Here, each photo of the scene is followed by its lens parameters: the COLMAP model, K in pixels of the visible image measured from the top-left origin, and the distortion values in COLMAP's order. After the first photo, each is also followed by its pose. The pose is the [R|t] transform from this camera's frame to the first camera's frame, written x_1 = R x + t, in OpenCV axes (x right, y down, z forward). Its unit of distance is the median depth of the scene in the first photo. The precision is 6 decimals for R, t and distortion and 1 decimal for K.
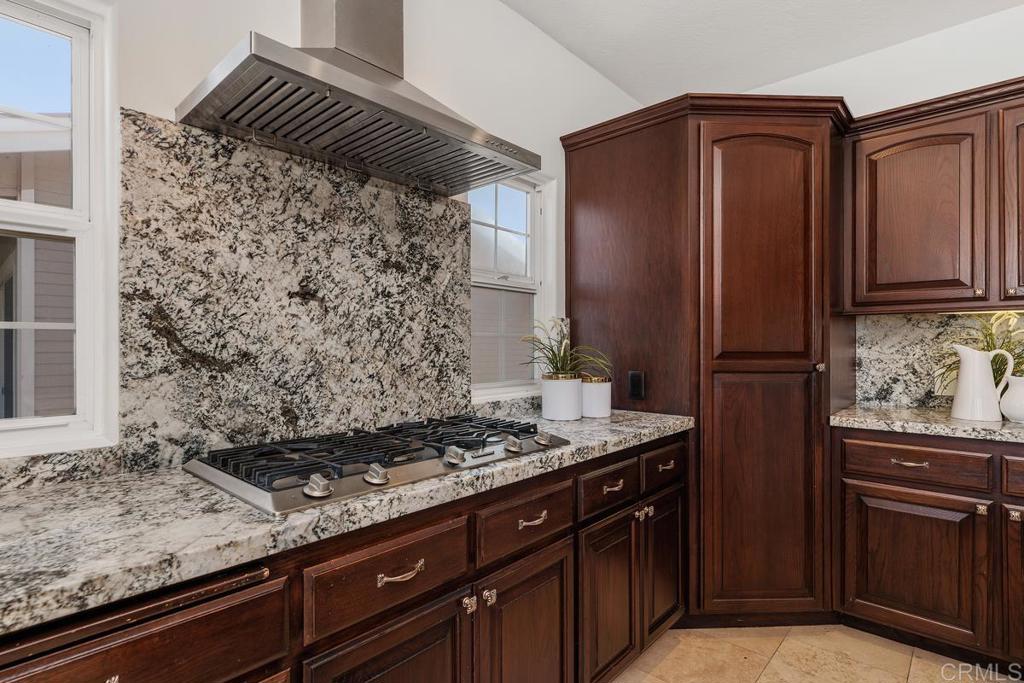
lens RADIAL K [[513.2, 0, 510.0], [0, 513.2, 342.7], [0, 0, 1]] dist [-0.004806, -0.000175]
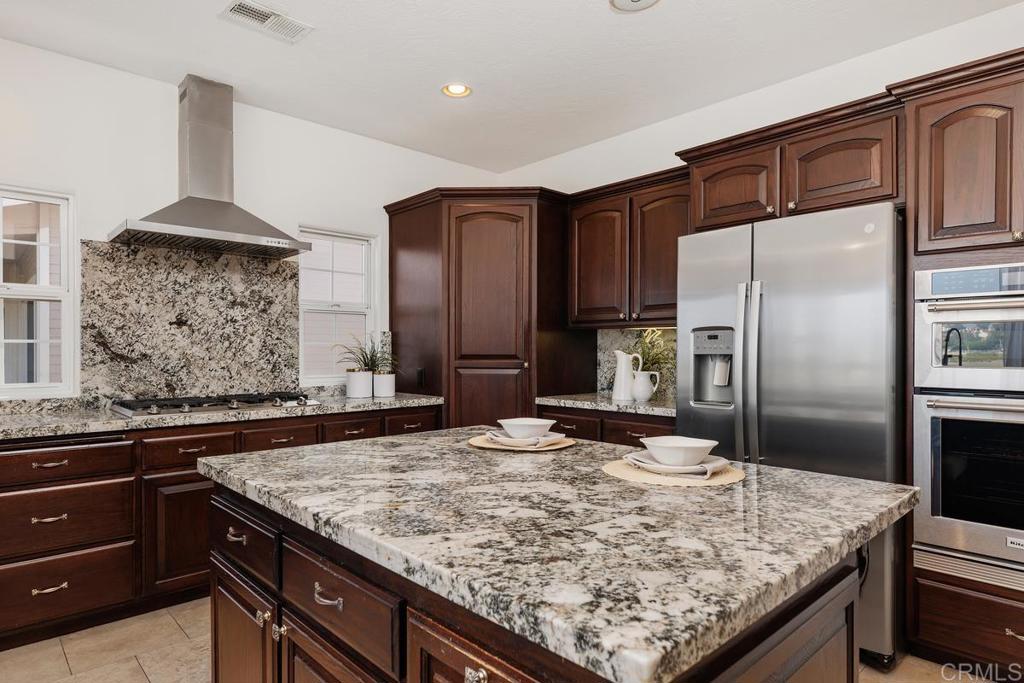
lens RADIAL K [[583.8, 0, 507.1], [0, 583.8, 348.7], [0, 0, 1]] dist [-0.005604, -0.000213]
pose [[0.996526, 0.001368, -0.083275, 0.982853], [-0.001022, 0.999991, 0.004197, -0.010832], [0.083280, -0.004097, 0.996518, -1.032025]]
